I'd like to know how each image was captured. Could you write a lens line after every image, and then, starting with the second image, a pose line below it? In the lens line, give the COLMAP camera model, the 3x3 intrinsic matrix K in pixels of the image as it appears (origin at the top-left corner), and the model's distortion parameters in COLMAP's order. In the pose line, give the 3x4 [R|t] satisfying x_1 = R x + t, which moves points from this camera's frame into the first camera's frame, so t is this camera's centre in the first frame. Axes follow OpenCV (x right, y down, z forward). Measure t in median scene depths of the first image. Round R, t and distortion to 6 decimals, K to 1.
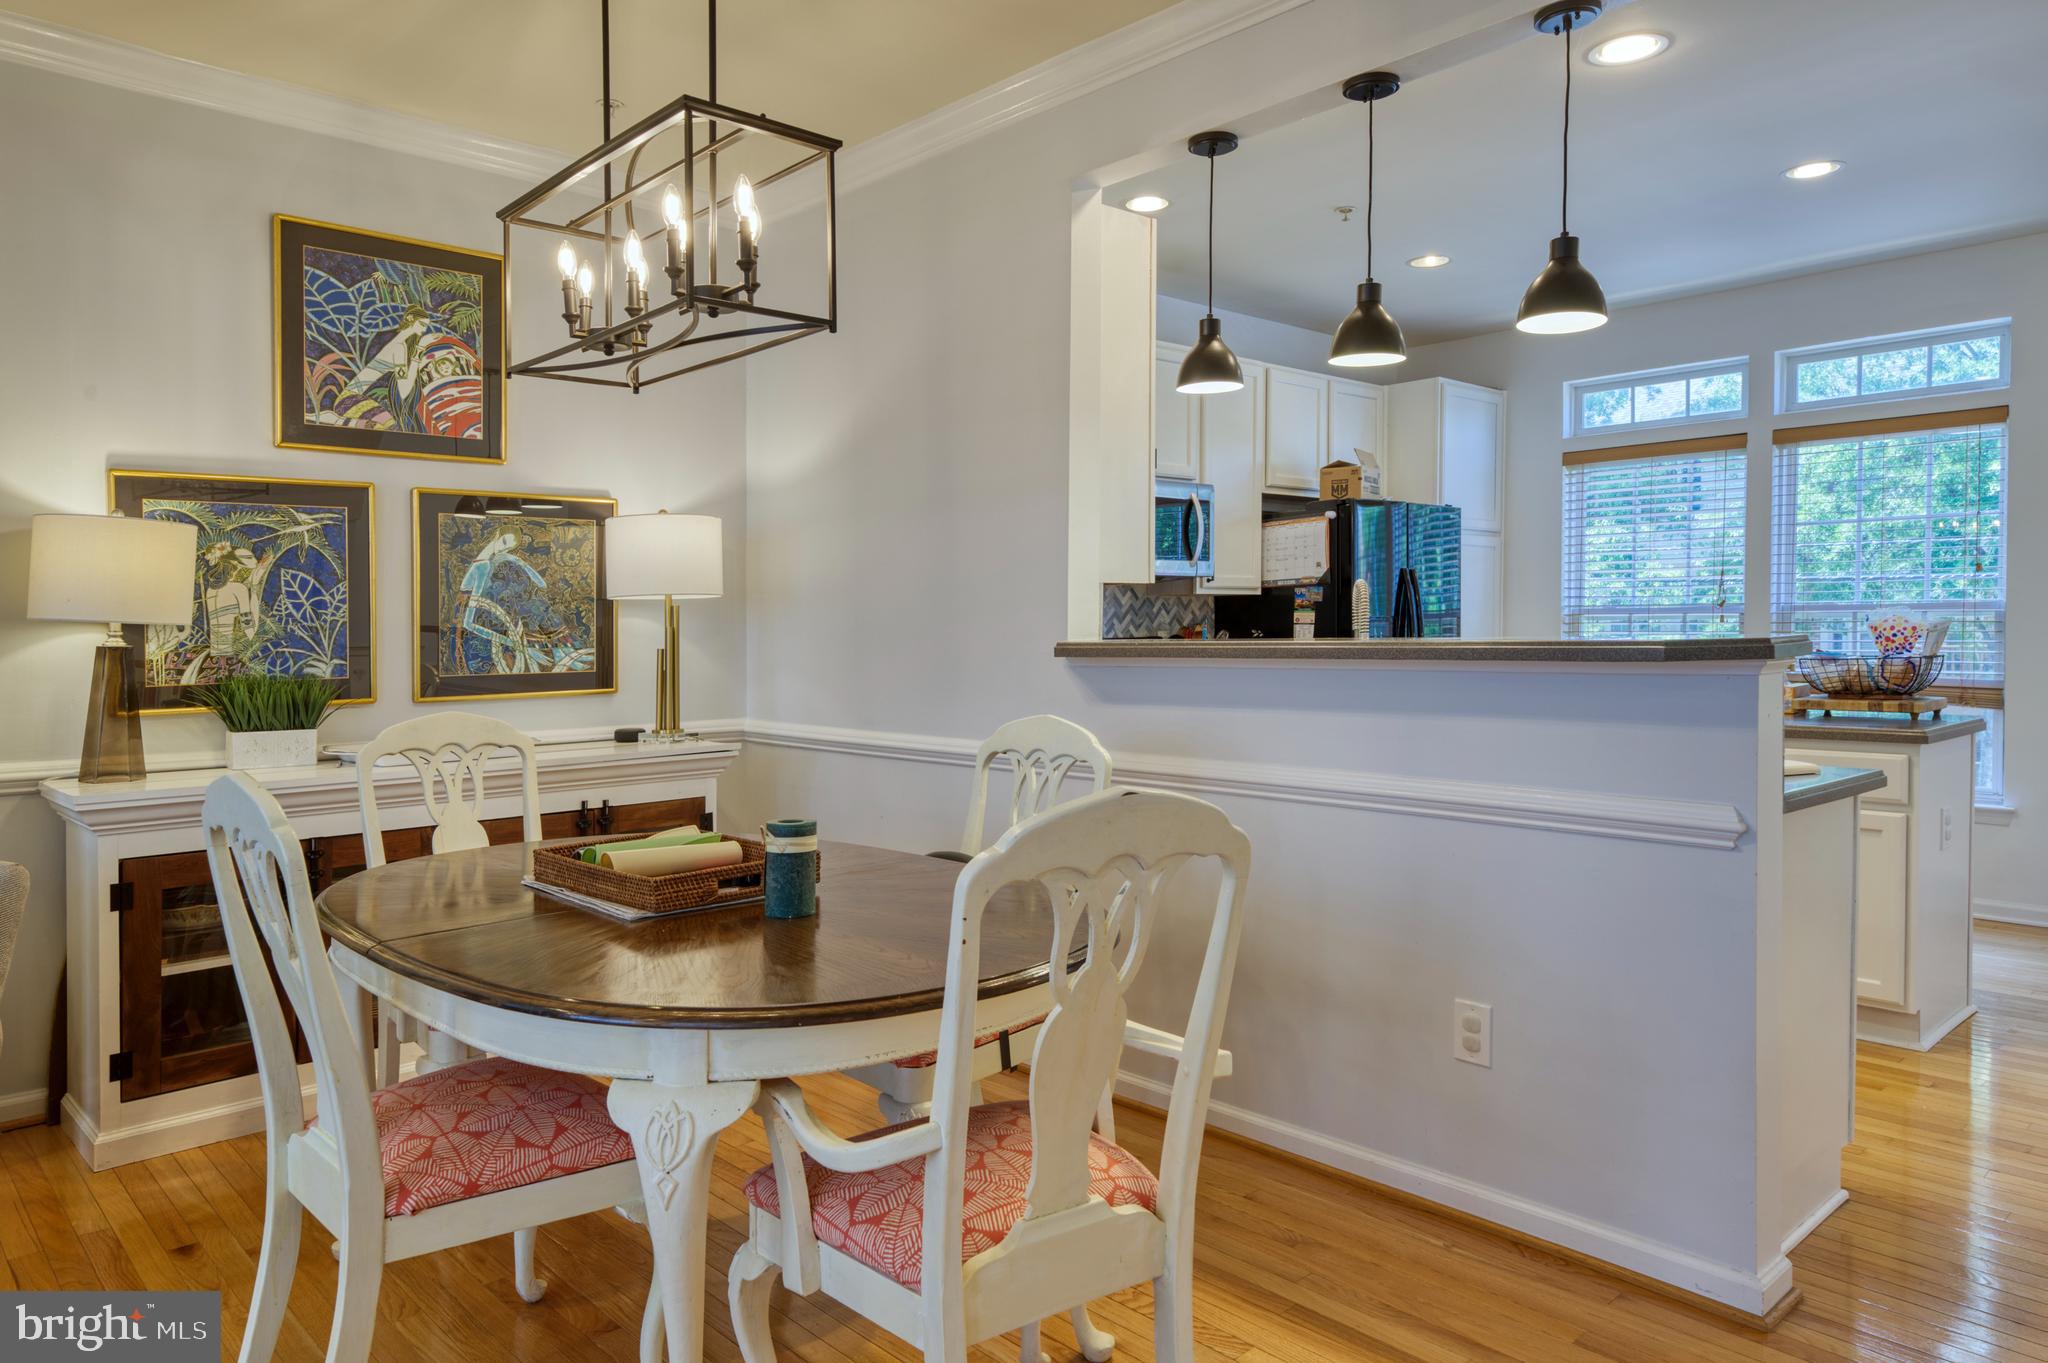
lens RADIAL K [[1334.6, 0, 1030.7], [0, 1334.6, 675.0], [0, 0, 1]] dist [0.024410, -0.000528]
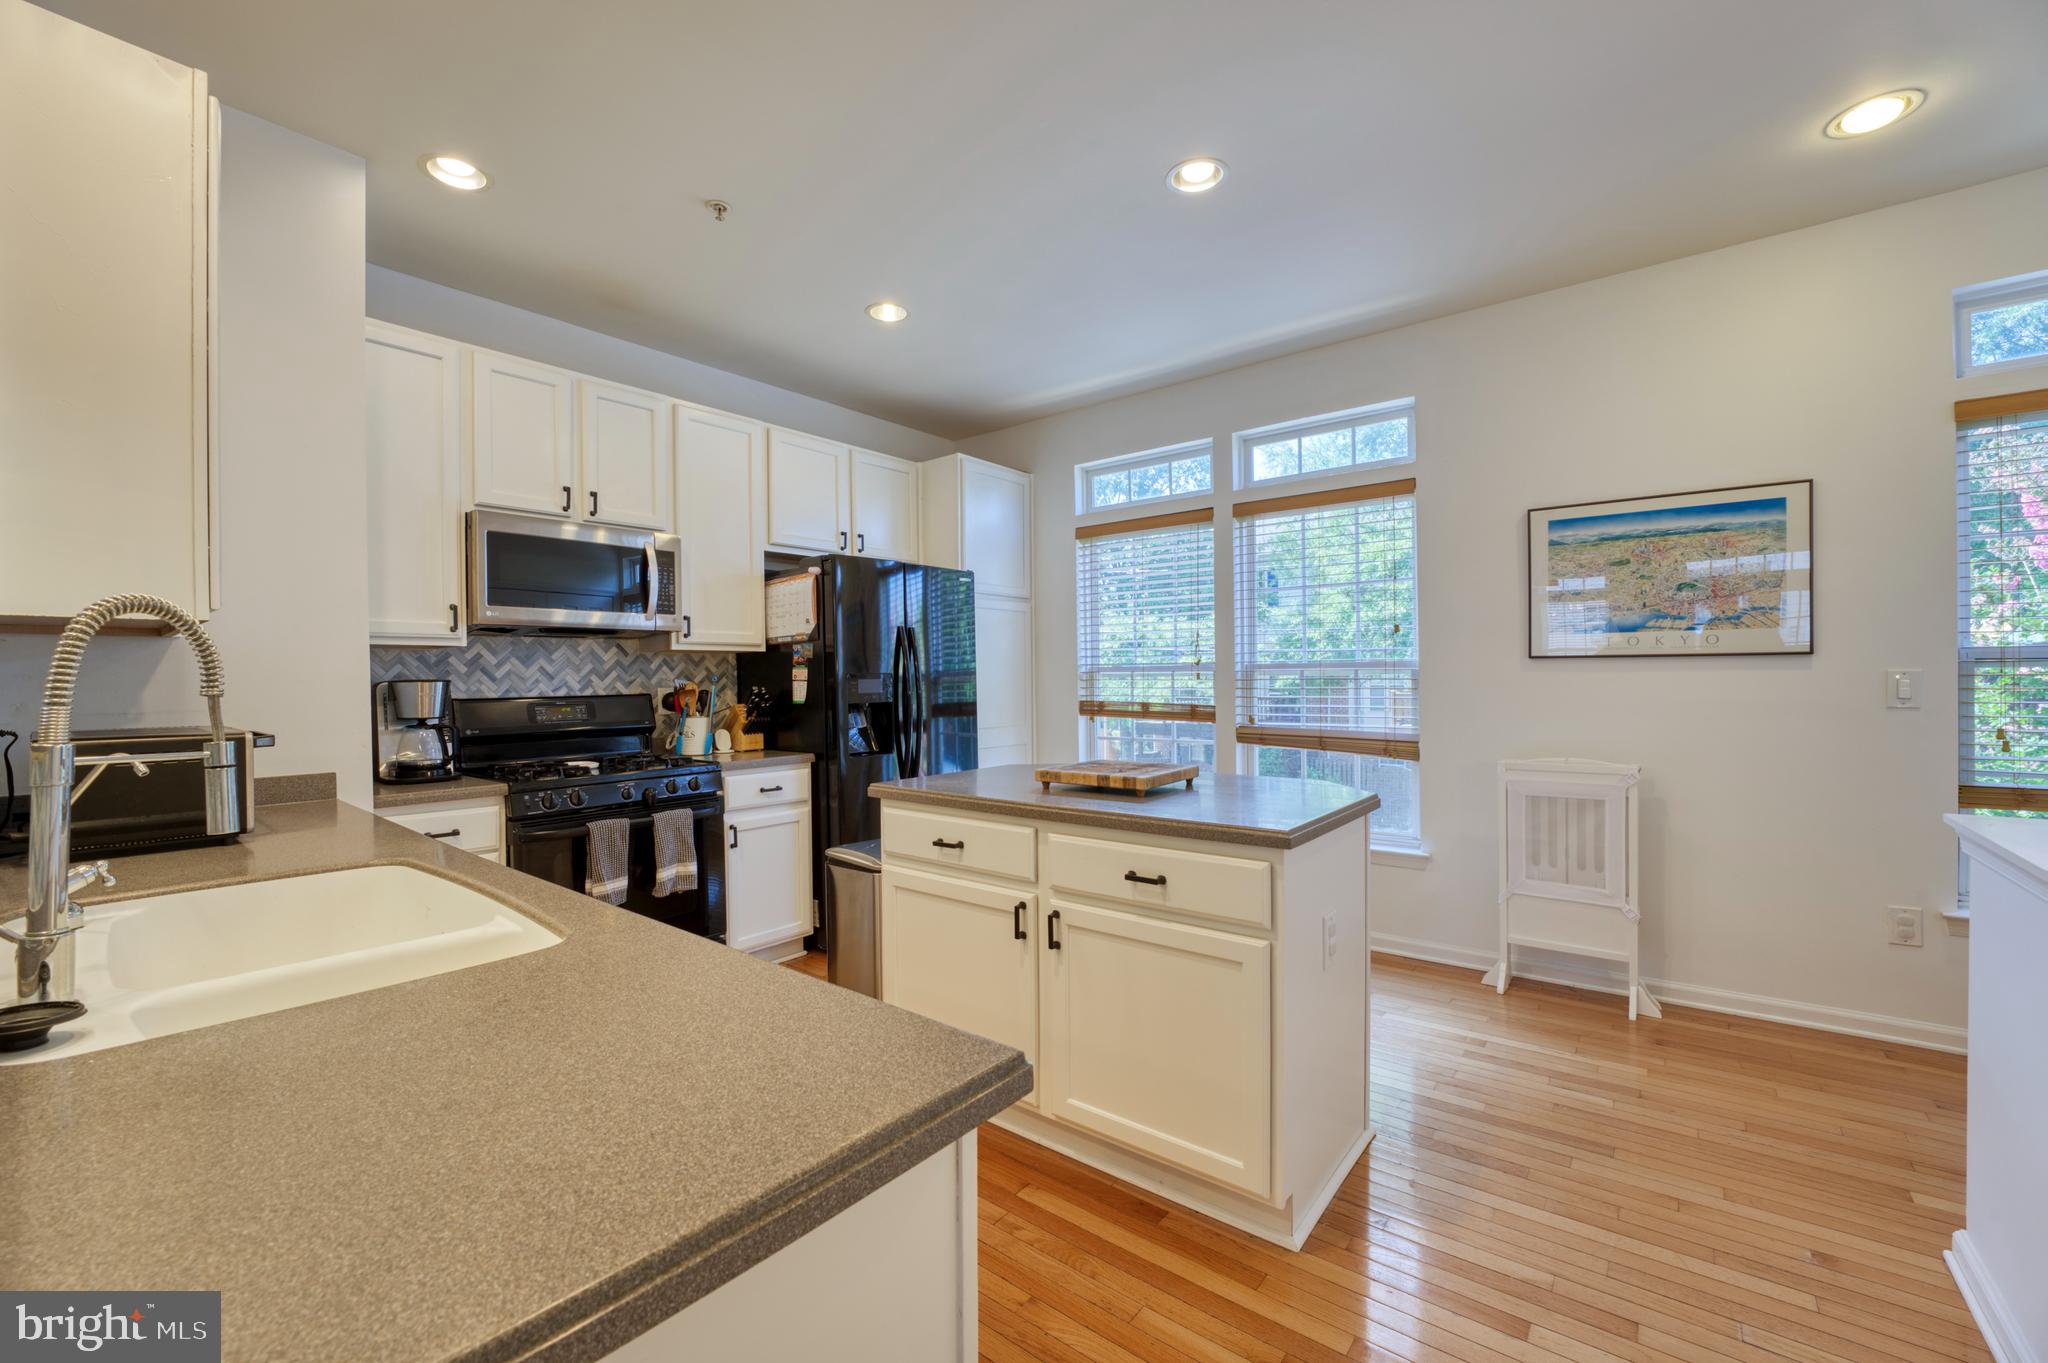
lens RADIAL K [[852.5, 0, 1030.2], [0, 852.5, 683.7], [0, 0, 1]] dist [-0.018532, 0.000075]
pose [[0.986881, -0.000986, 0.161444, 0.273087], [0.006127, 0.999490, -0.031348, -0.014721], [-0.161331, 0.031926, 0.986384, 0.342236]]
